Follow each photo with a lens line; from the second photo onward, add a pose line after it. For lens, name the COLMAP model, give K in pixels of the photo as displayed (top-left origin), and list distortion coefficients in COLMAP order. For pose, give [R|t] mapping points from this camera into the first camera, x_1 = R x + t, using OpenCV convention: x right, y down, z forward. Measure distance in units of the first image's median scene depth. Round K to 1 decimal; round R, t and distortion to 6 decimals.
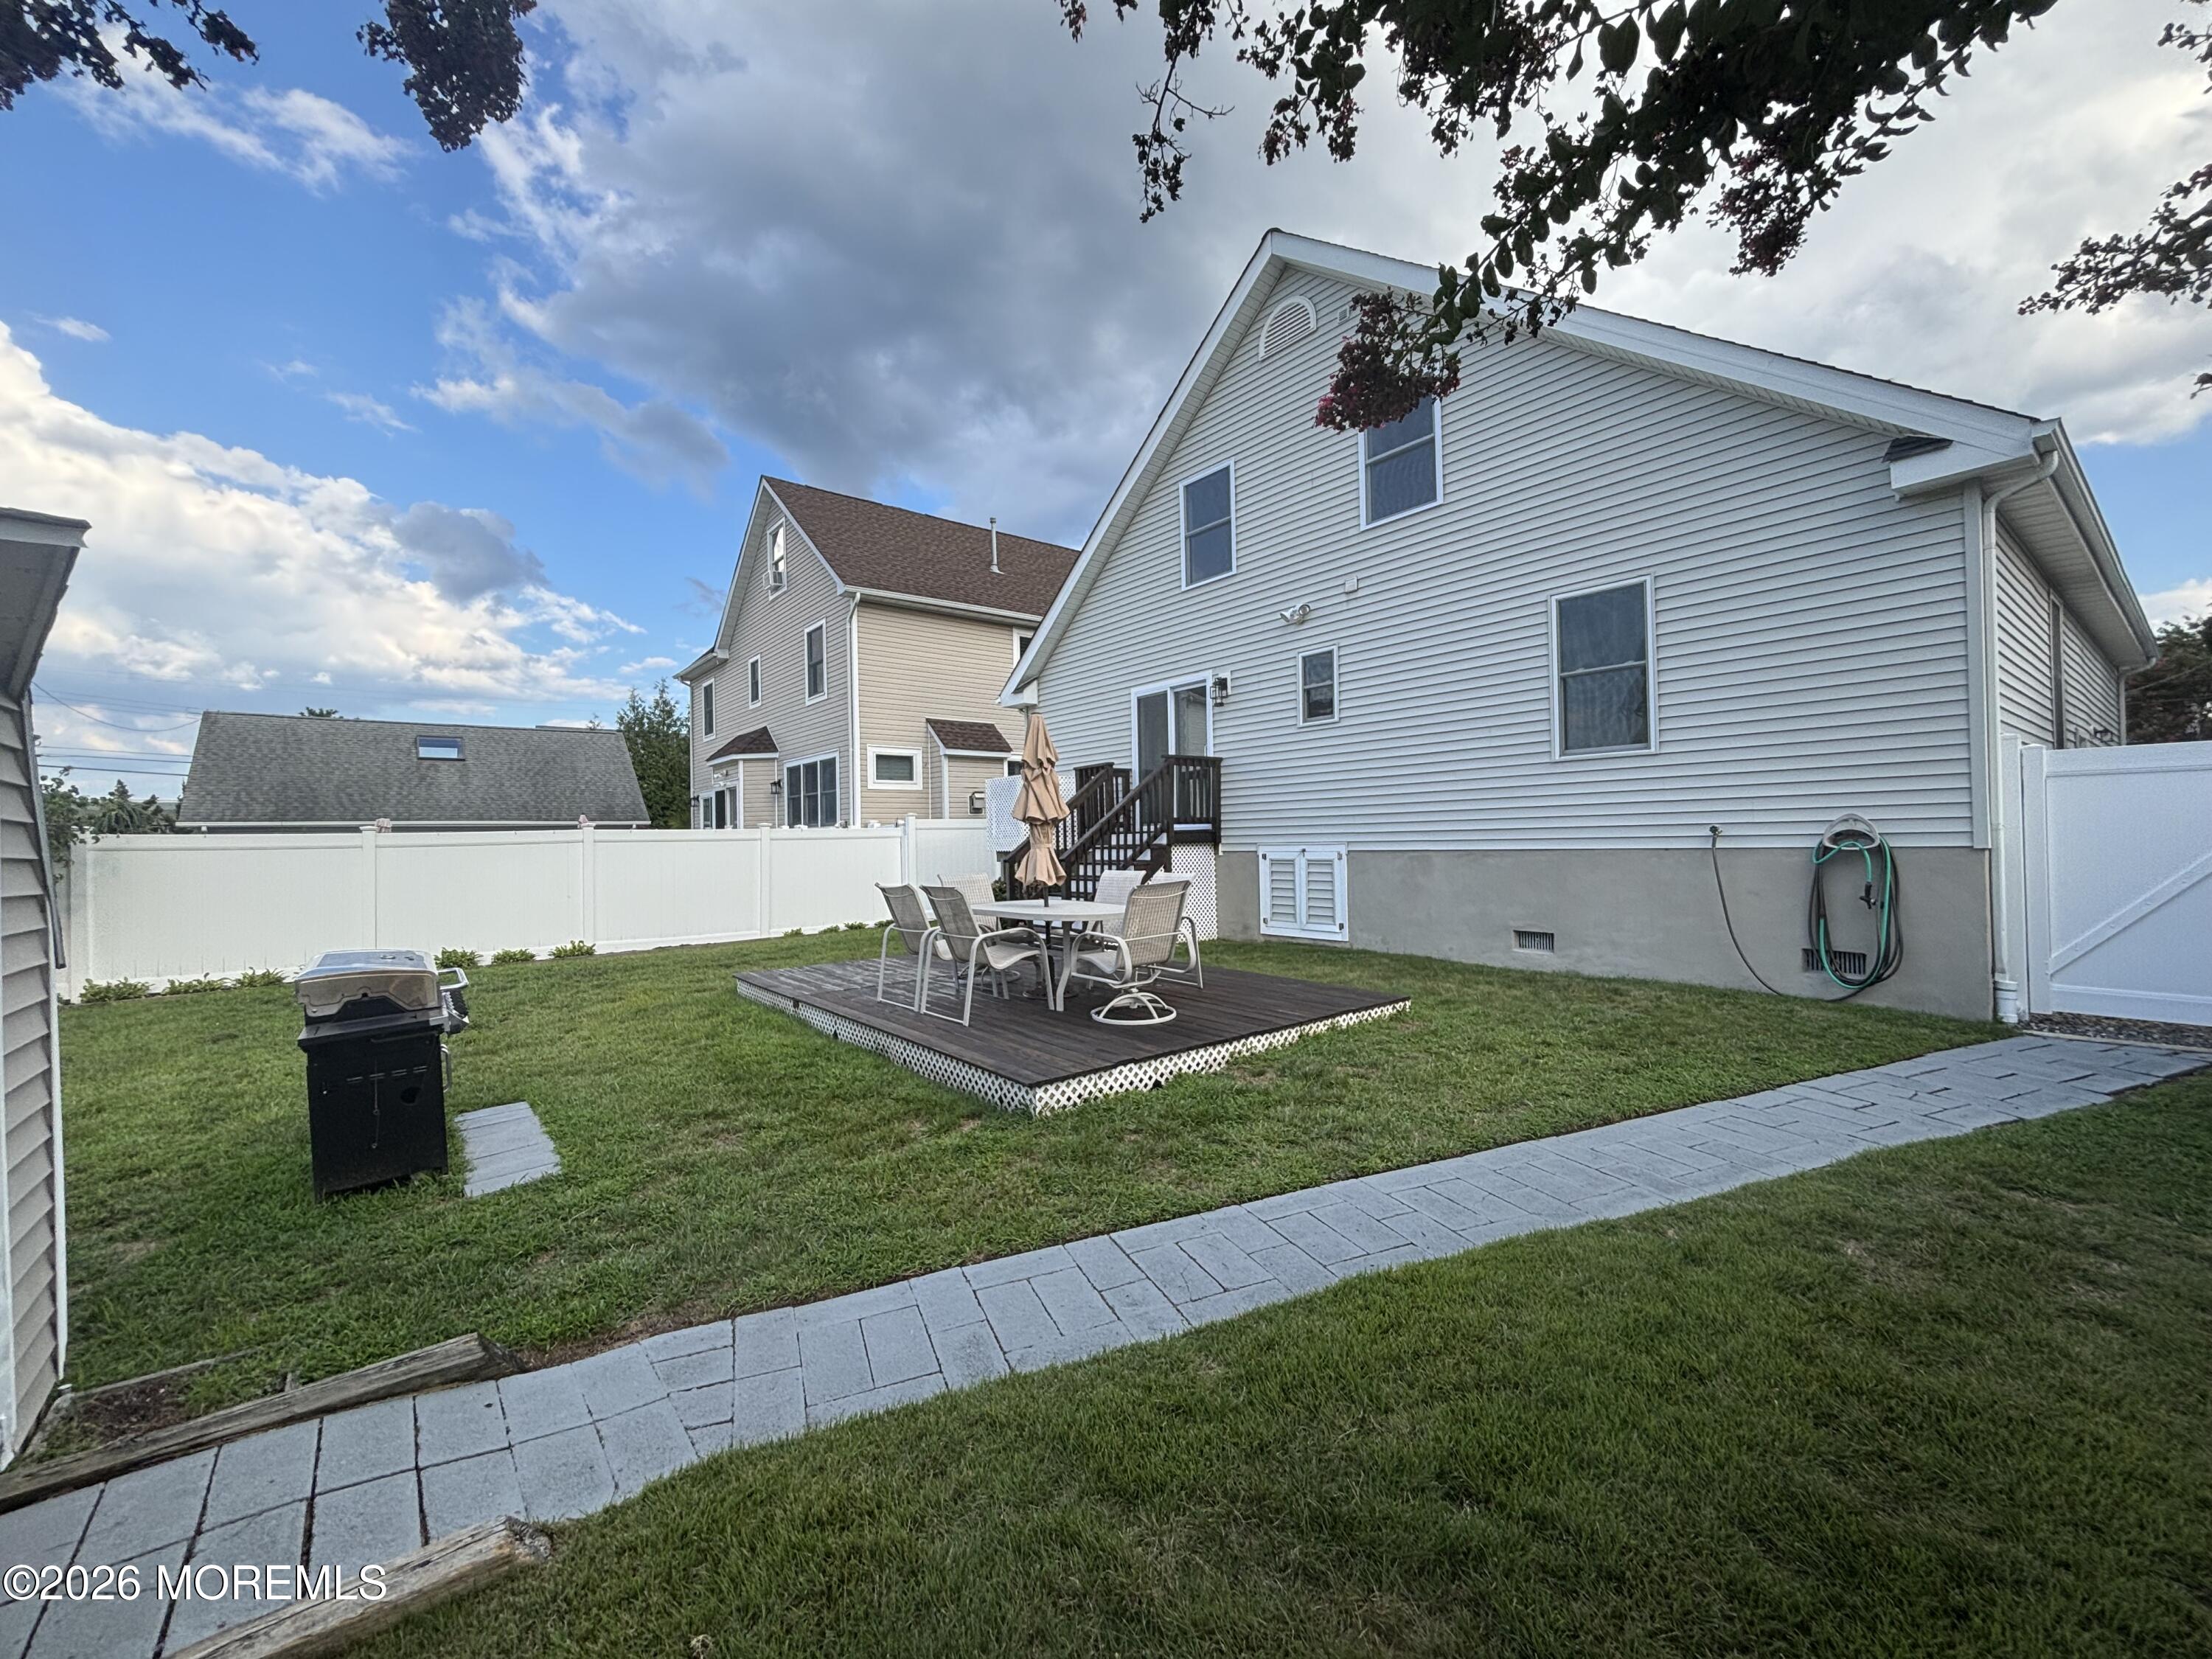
lens RADIAL K [[889.4, 0, 1094.4], [0, 889.4, 834.3], [0, 0, 1]] dist [0.001401, -0.000061]
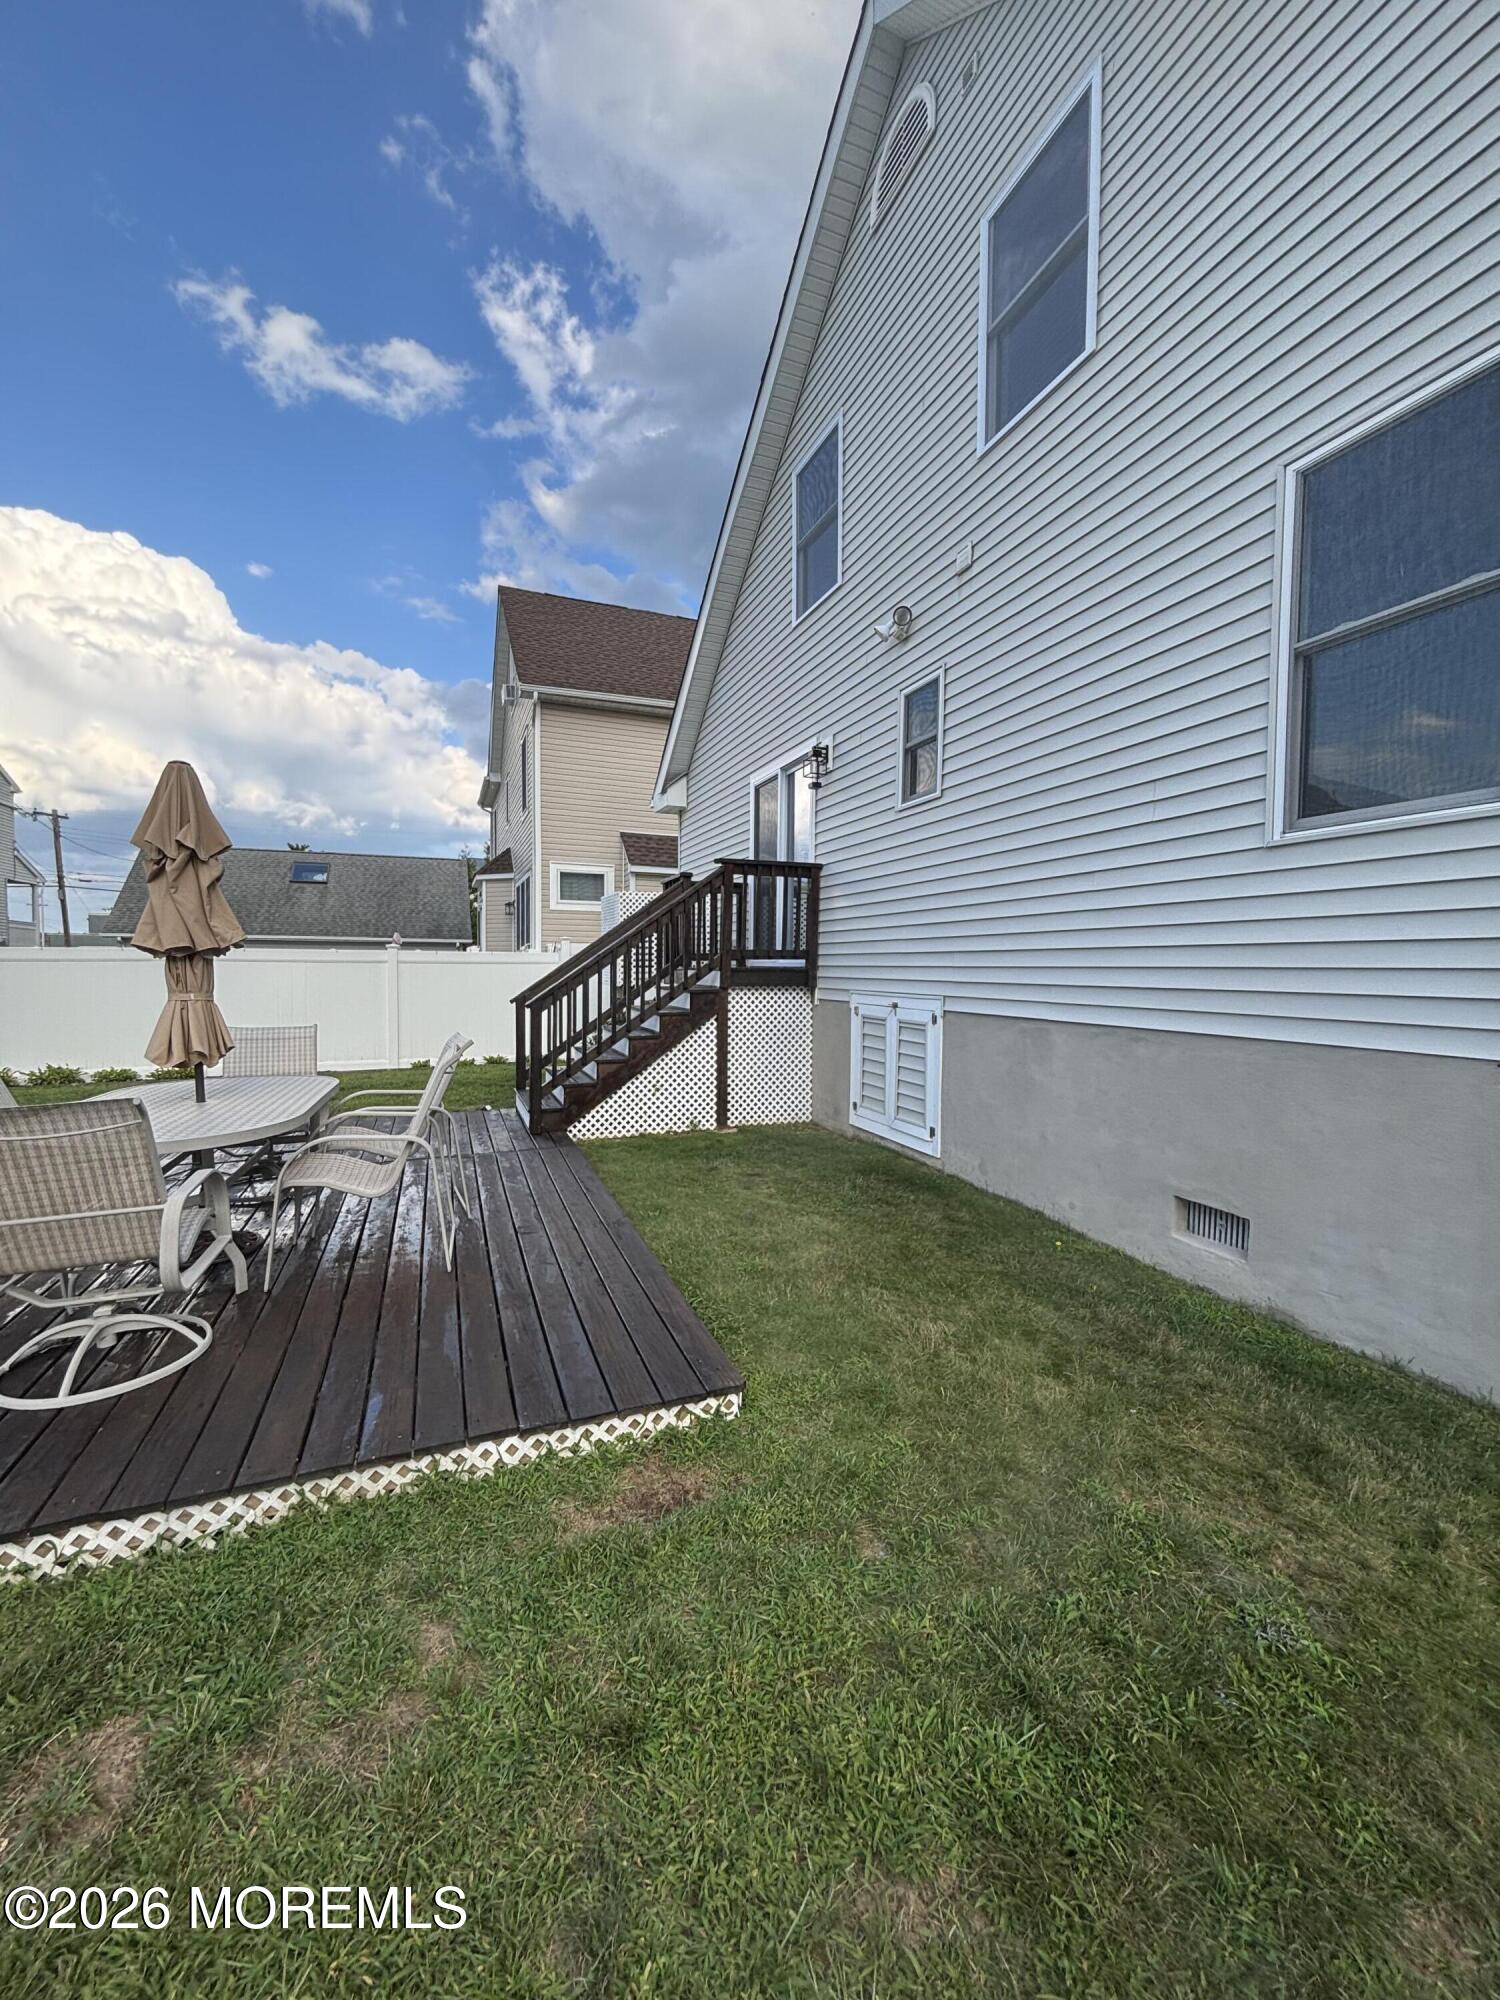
lens RADIAL K [[809.5, 0, 746.6], [0, 809.5, 996.1], [0, 0, 1]] dist [0.001599, 0.000149]
pose [[0.957430, 0.039022, -0.286015, 0.310062], [-0.025349, 0.998359, 0.051354, -0.016050], [0.287549, -0.041918, 0.956848, 0.428410]]
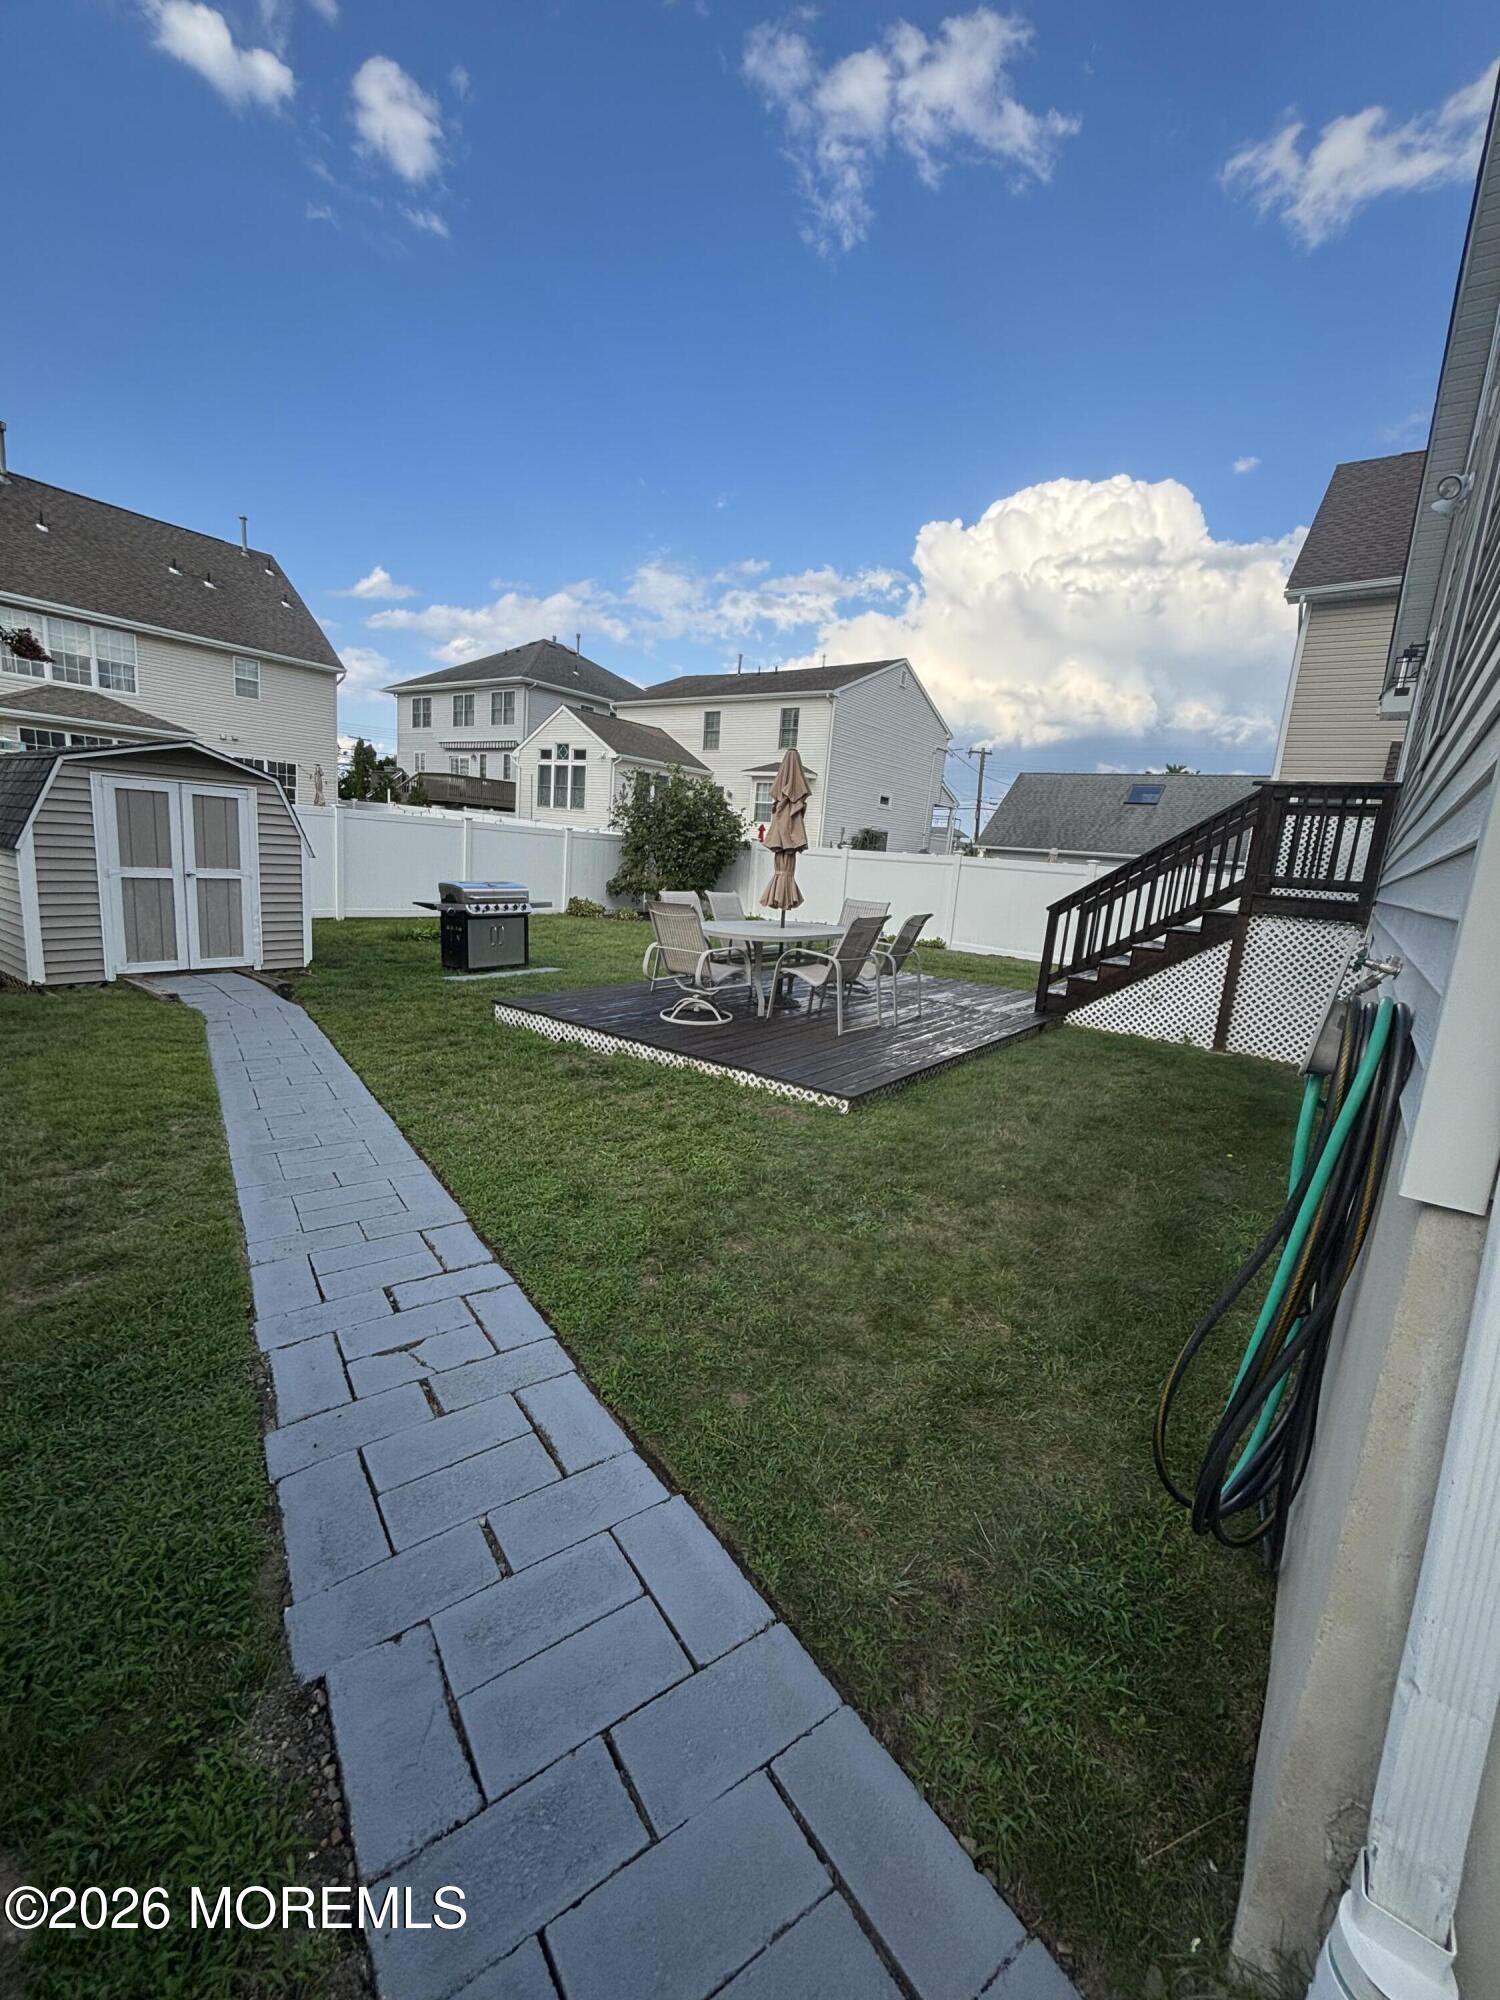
lens RADIAL K [[809.5, 0, 746.6], [0, 809.5, 996.1], [0, 0, 1]] dist [0.001599, 0.000149]
pose [[0.259049, 0.216098, -0.941380, 0.659641], [-0.076753, 0.976173, 0.202964, -0.027423], [0.962810, 0.019676, 0.269462, 0.485107]]
